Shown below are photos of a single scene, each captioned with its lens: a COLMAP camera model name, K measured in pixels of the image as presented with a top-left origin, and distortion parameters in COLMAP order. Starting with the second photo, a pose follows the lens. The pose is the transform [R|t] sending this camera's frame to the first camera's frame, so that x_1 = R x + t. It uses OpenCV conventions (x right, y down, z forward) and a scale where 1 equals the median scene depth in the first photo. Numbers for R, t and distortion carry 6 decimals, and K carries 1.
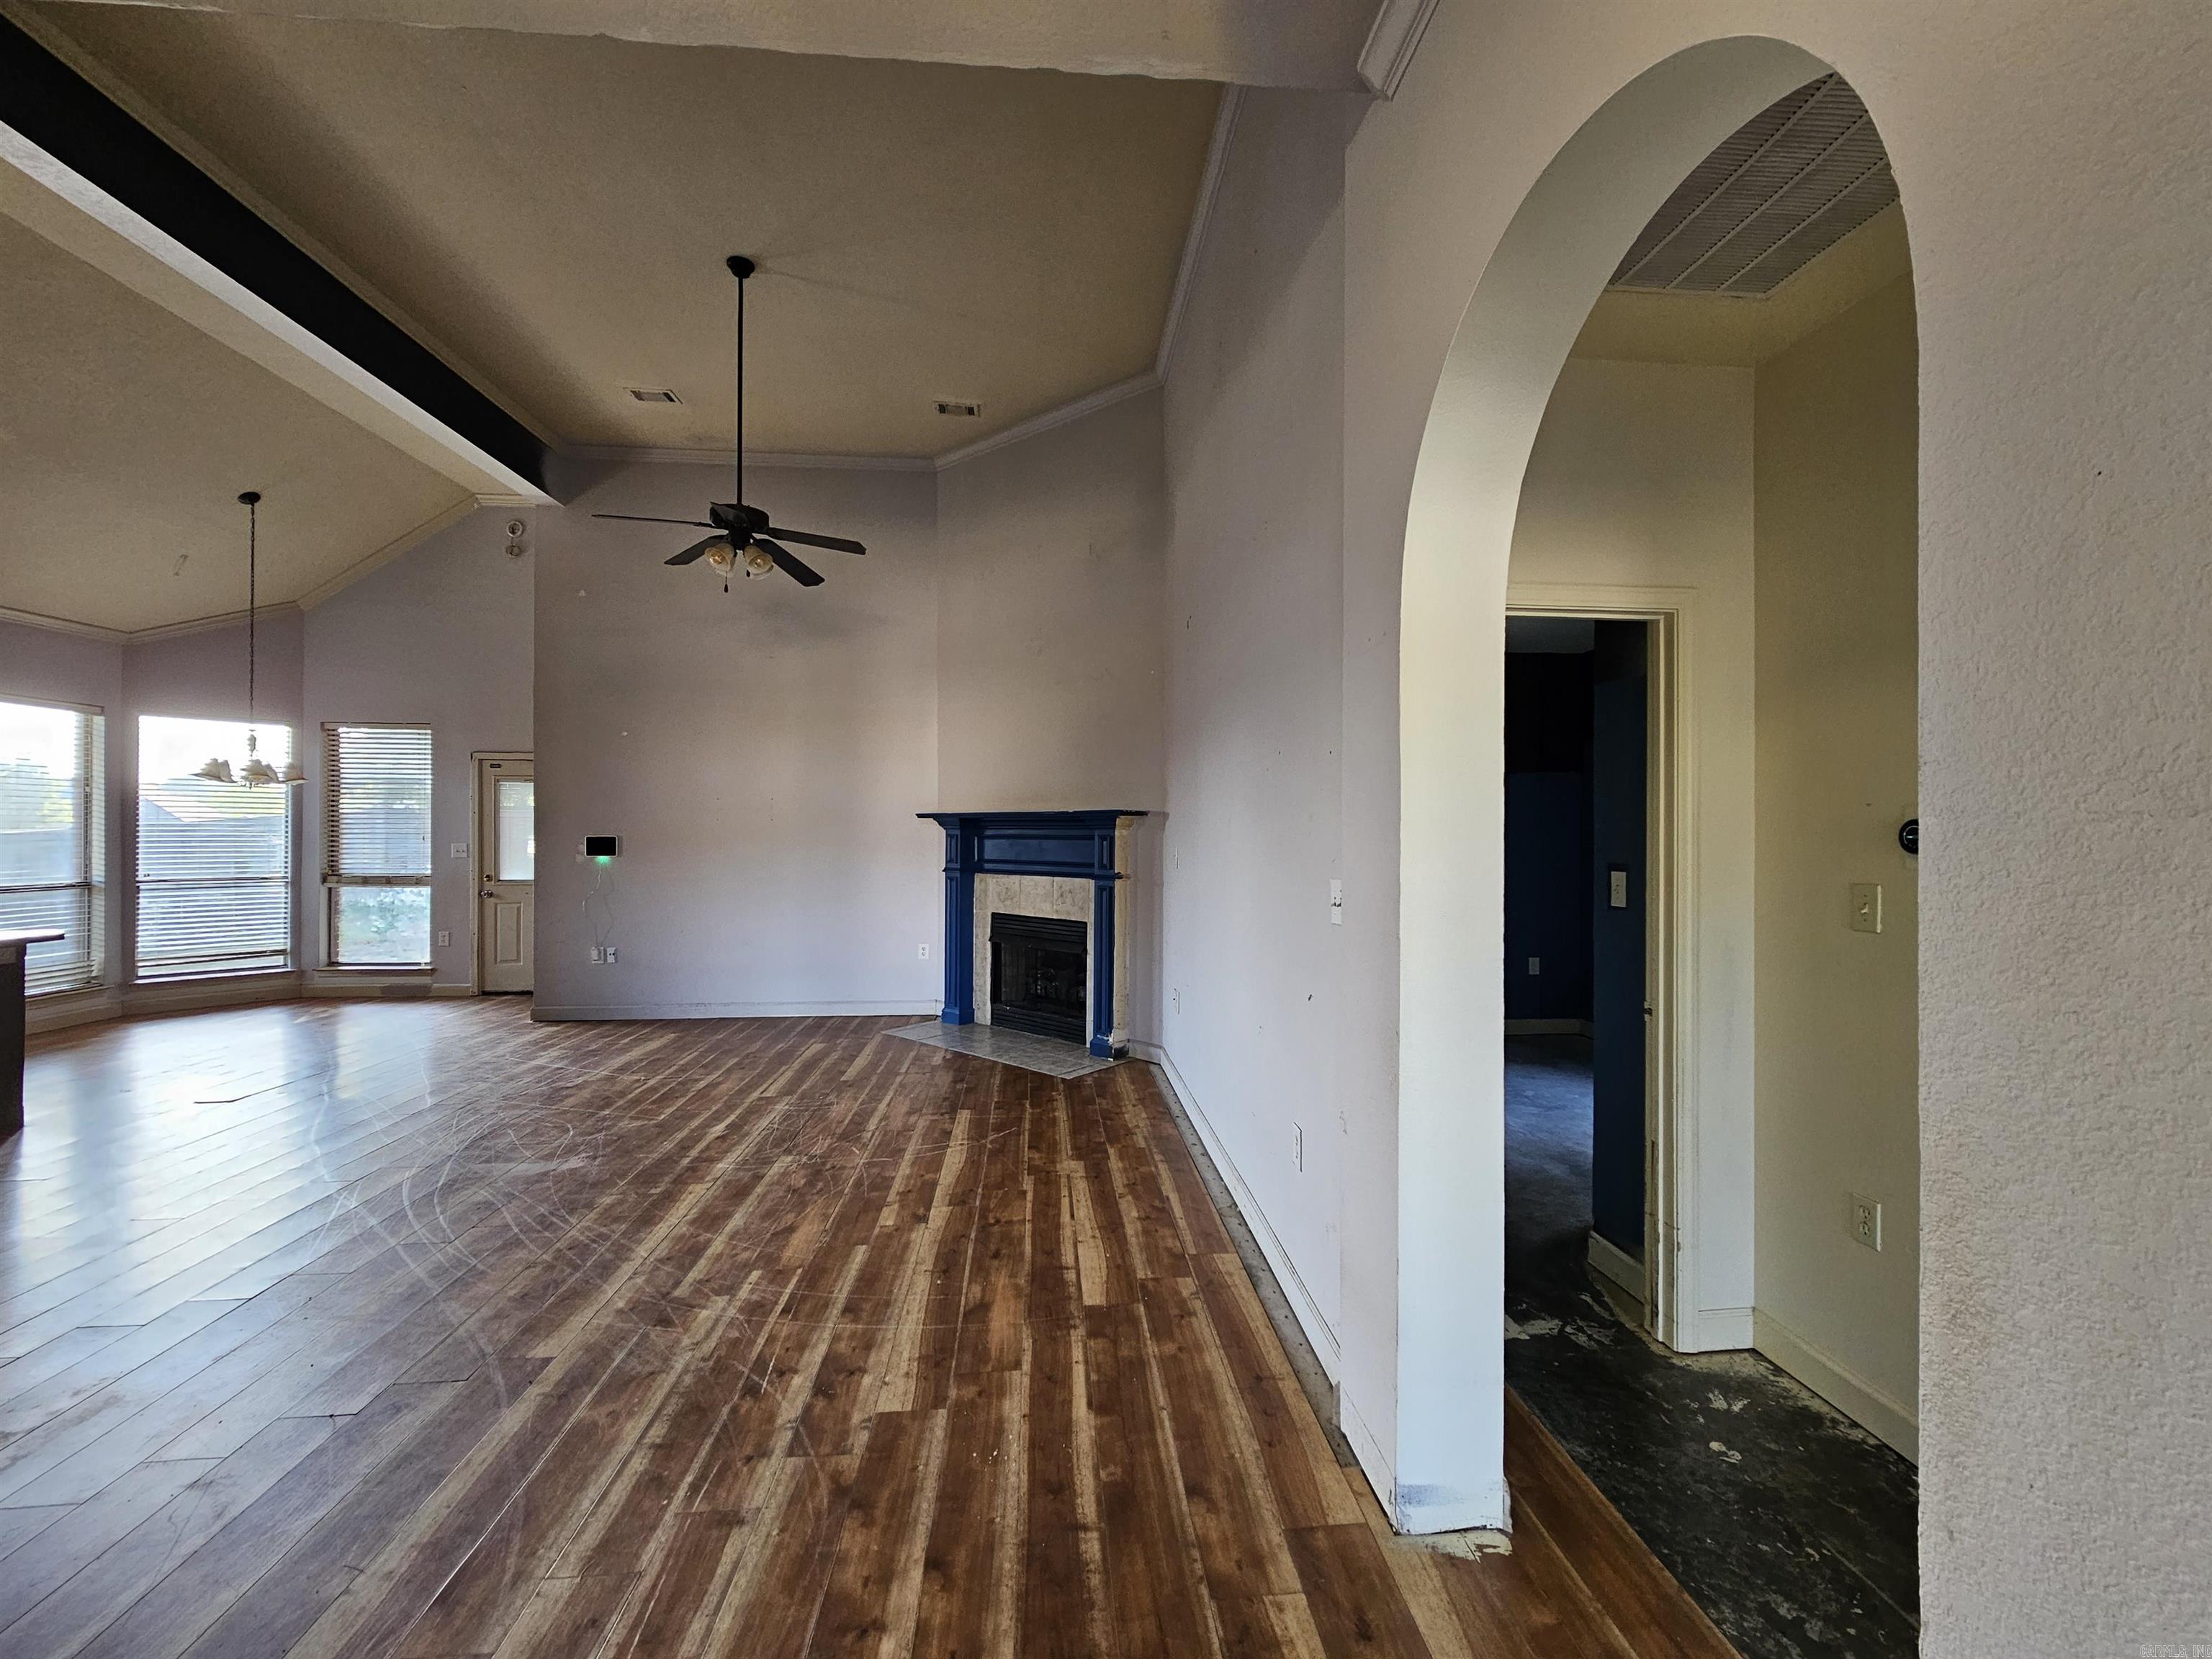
lens RADIAL K [[907.4, 0, 1112.9], [0, 907.4, 831.5], [0, 0, 1]] dist [-0.001078, 0.001256]
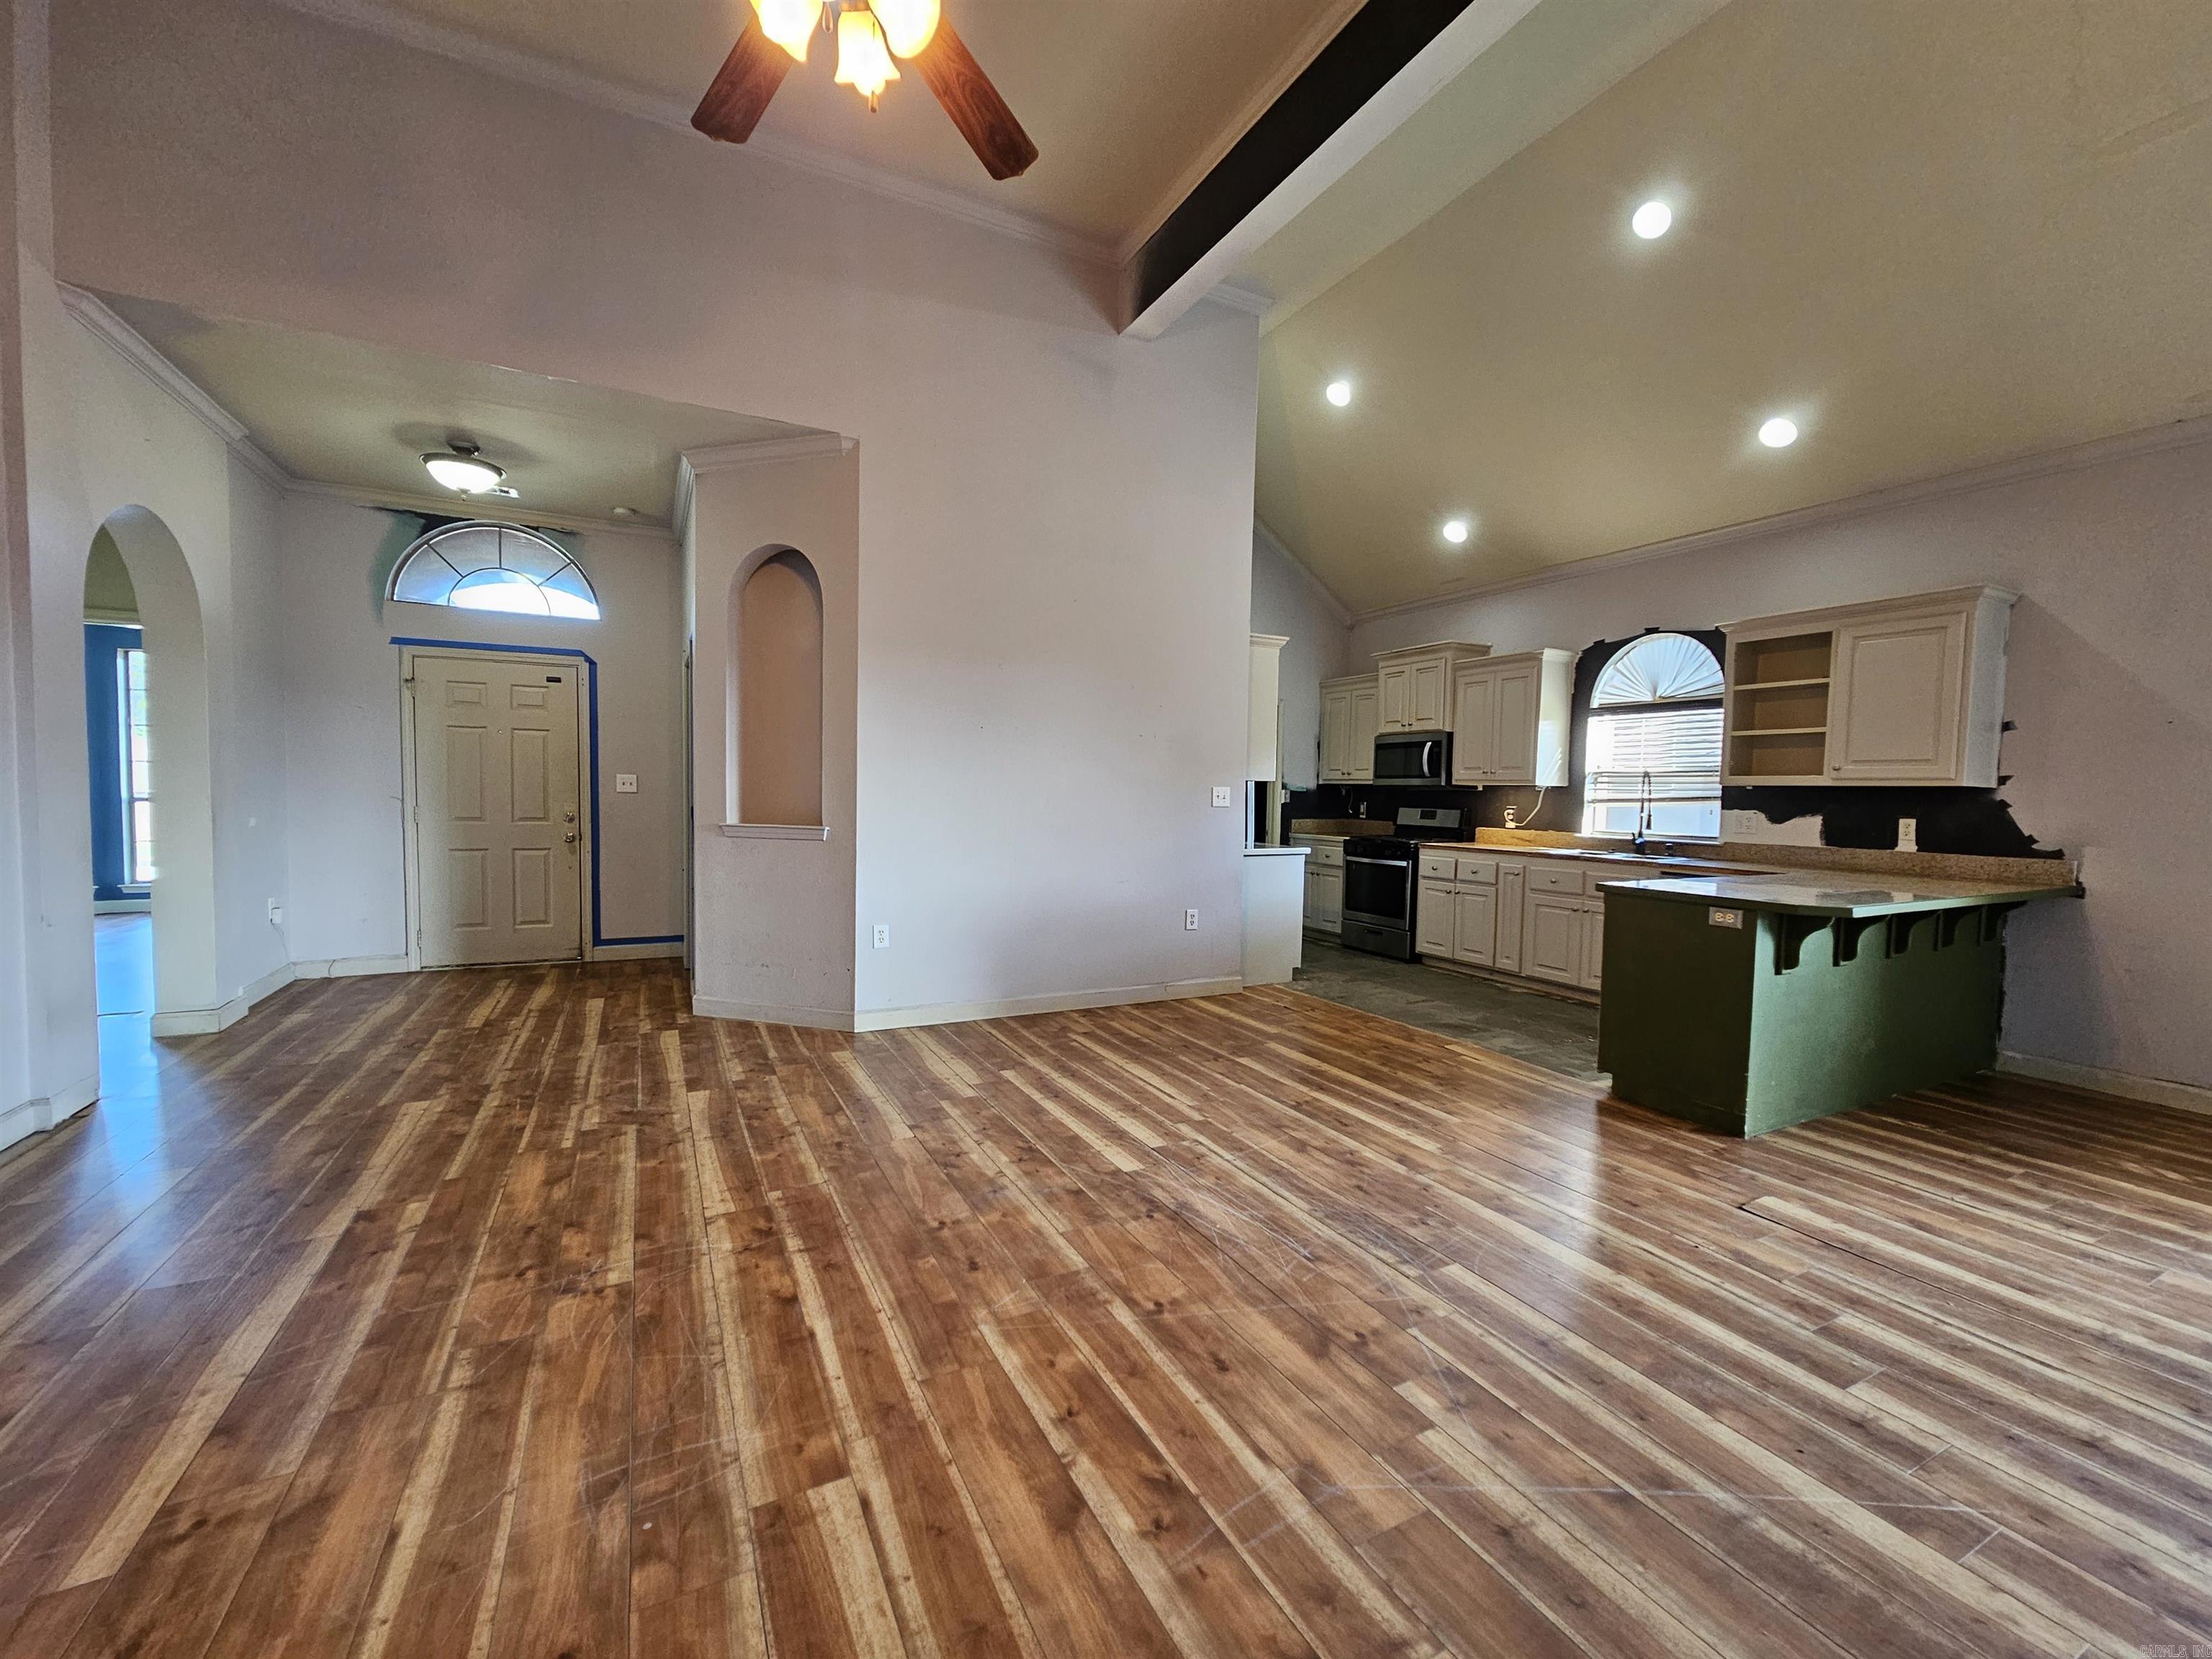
lens RADIAL K [[907.4, 0, 1118.7], [0, 907.4, 837.2], [0, 0, 1]] dist [-0.001078, 0.001256]
pose [[-0.922594, -0.001705, -0.385769, -0.305177], [-0.021519, 0.998661, 0.047051, 0.027823], [0.385172, 0.051710, -0.921395, 1.169962]]
